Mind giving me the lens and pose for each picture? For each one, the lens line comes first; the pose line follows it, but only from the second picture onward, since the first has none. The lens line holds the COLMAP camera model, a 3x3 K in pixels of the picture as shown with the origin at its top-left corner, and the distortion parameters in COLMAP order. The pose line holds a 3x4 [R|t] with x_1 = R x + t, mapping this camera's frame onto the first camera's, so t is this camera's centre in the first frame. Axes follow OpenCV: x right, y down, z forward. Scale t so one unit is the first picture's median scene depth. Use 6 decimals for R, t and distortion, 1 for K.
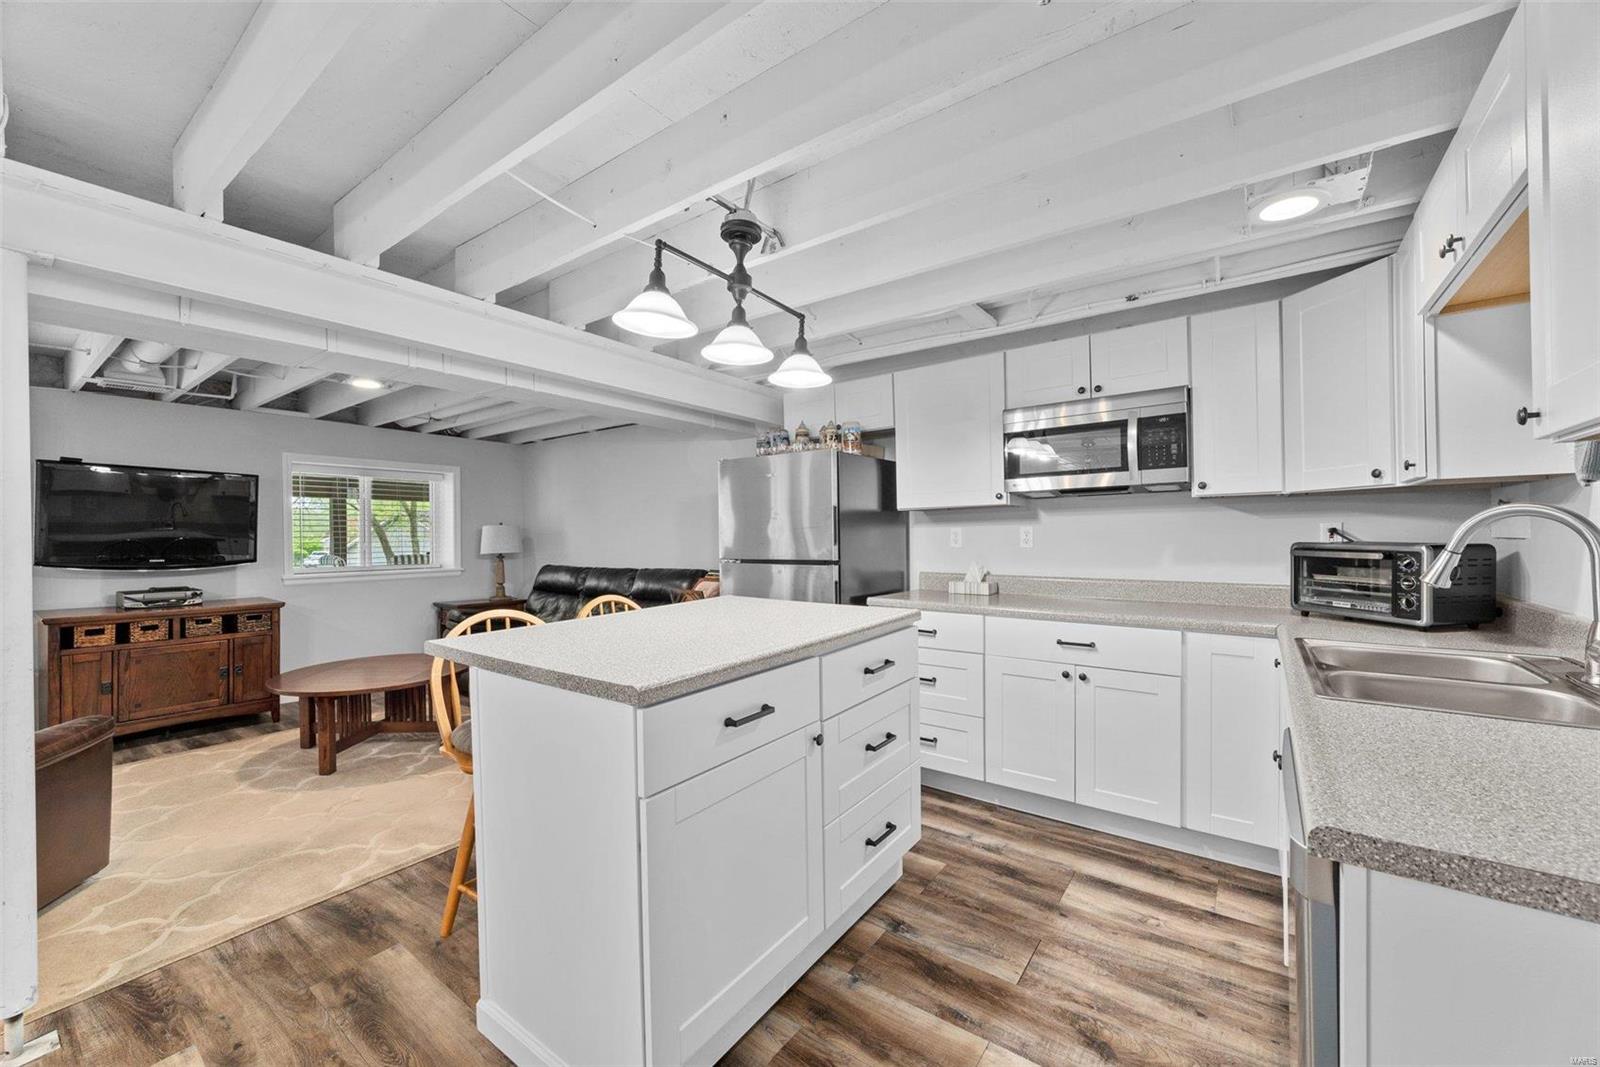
lens RADIAL K [[627.3, 0, 793.6], [0, 627.3, 534.2], [0, 0, 1]] dist [0.010220, 0.000081]
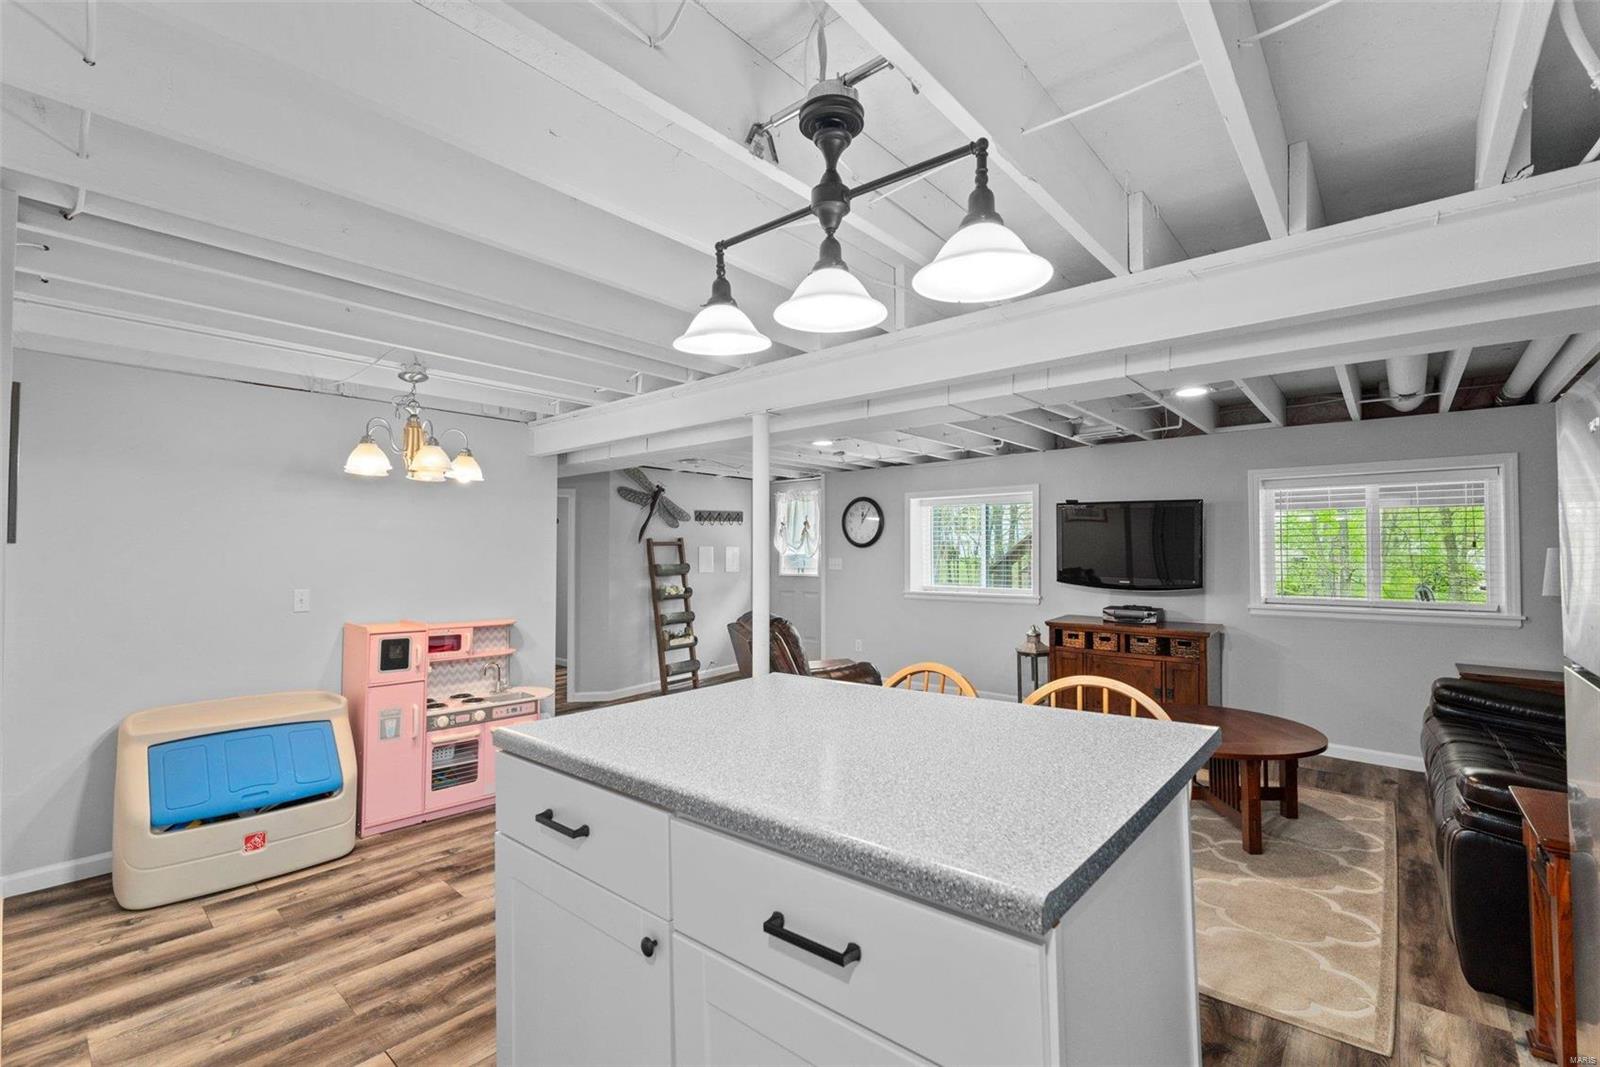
lens RADIAL K [[691.3, 0, 795.9], [0, 691.3, 533.4], [0, 0, 1]] dist [-0.017180, -0.000059]
pose [[-0.092846, -0.015945, -0.995553, 0.307934], [0.003455, 0.999861, -0.016336, -0.028904], [0.995675, -0.004957, -0.092778, 0.532238]]
